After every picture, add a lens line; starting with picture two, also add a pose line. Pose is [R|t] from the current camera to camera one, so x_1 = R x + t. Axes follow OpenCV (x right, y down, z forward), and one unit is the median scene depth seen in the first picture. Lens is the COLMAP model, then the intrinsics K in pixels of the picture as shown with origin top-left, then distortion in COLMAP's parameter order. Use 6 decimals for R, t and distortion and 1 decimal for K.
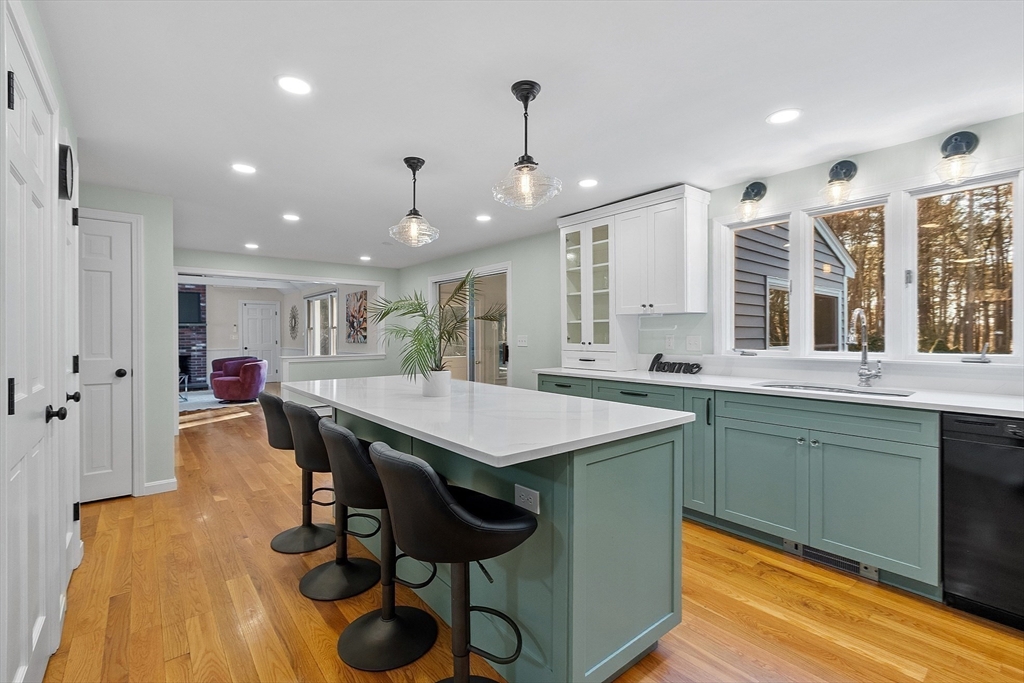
lens RADIAL K [[450.3, 0, 506.5], [0, 450.3, 335.9], [0, 0, 1]] dist [-0.003070, 0.001000]
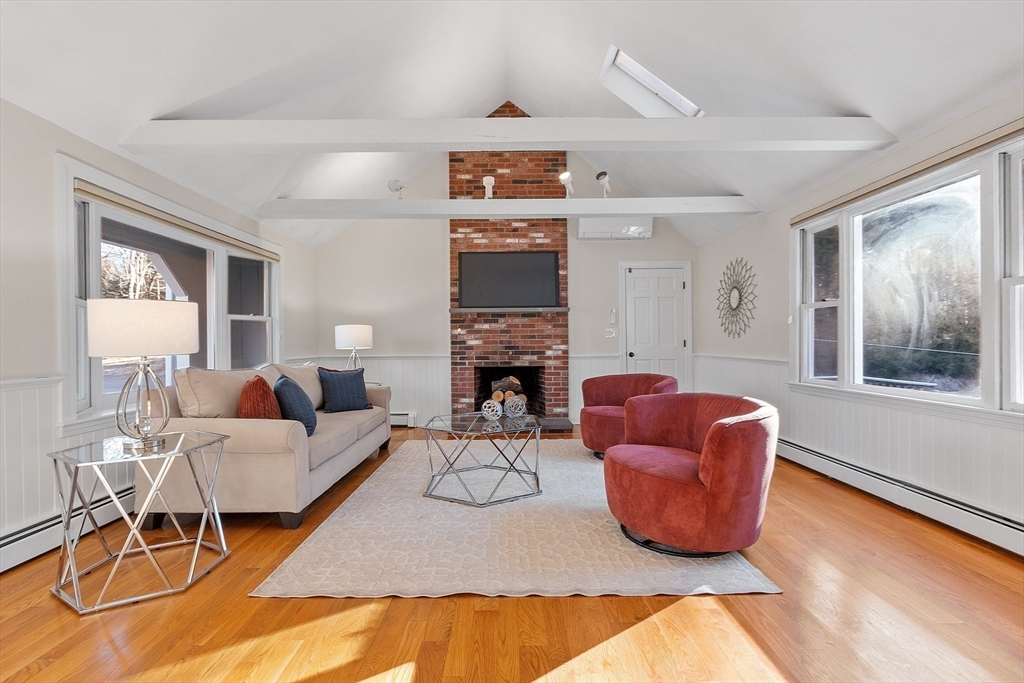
lens RADIAL K [[450.3, 0, 513.2], [0, 450.3, 341.1], [0, 0, 1]] dist [-0.003070, 0.001000]
pose [[0.778804, -0.001606, -0.627265, -0.427393], [0.001530, 0.999999, -0.000660, 0.014296], [0.627266, -0.000445, 0.778805, 0.605075]]
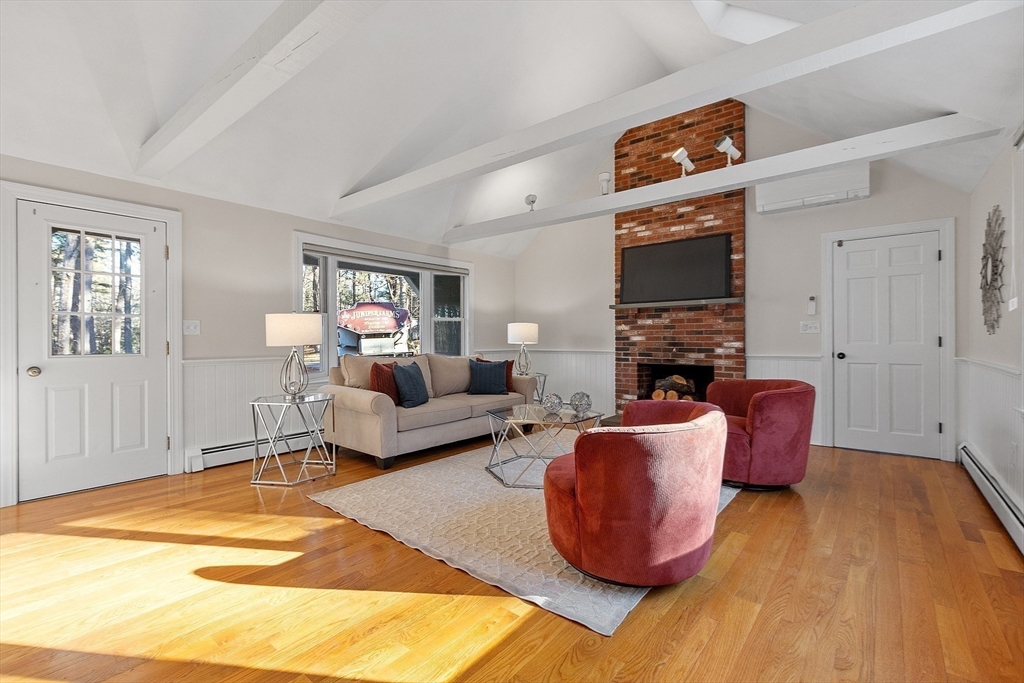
lens RADIAL K [[450.3, 0, 513.1], [0, 450.3, 337.6], [0, 0, 1]] dist [-0.003070, 0.001000]
pose [[0.198936, 0.003315, -0.980007, -0.301684], [-0.000599, 0.999995, 0.003261, 0.012593], [0.980012, -0.000061, 0.198937, 0.765288]]
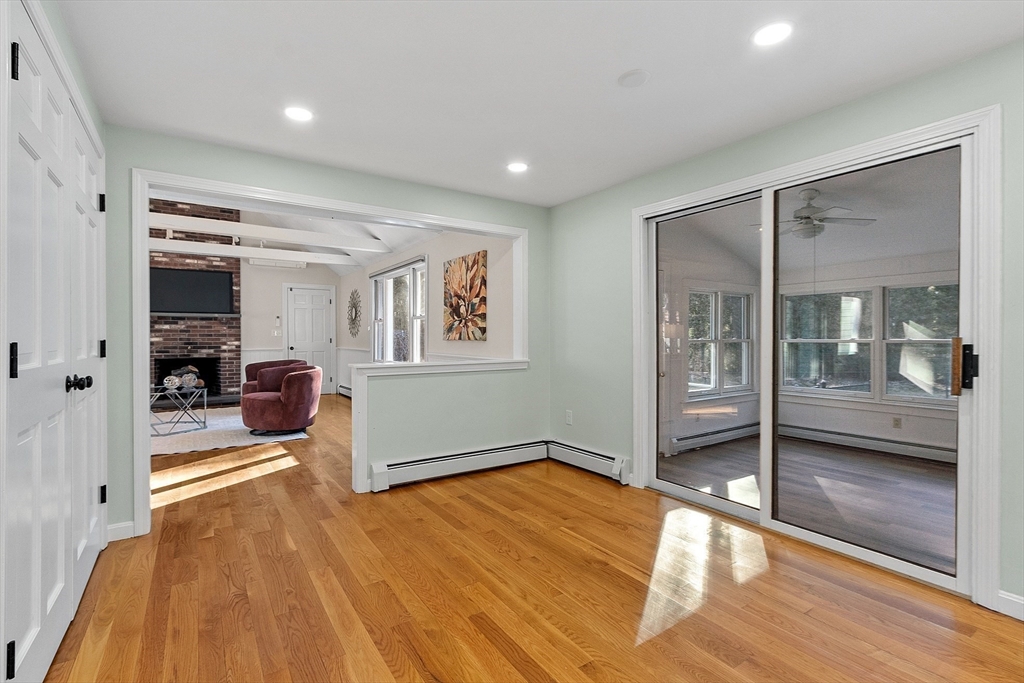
lens RADIAL K [[450.3, 0, 498.2], [0, 450.3, 340.7], [0, 0, 1]] dist [-0.003070, 0.001000]
pose [[0.995022, 0.005526, -0.099501, -0.195490], [-0.005066, 0.999975, 0.004881, 0.011114], [0.099525, -0.004353, 0.995026, 0.346487]]
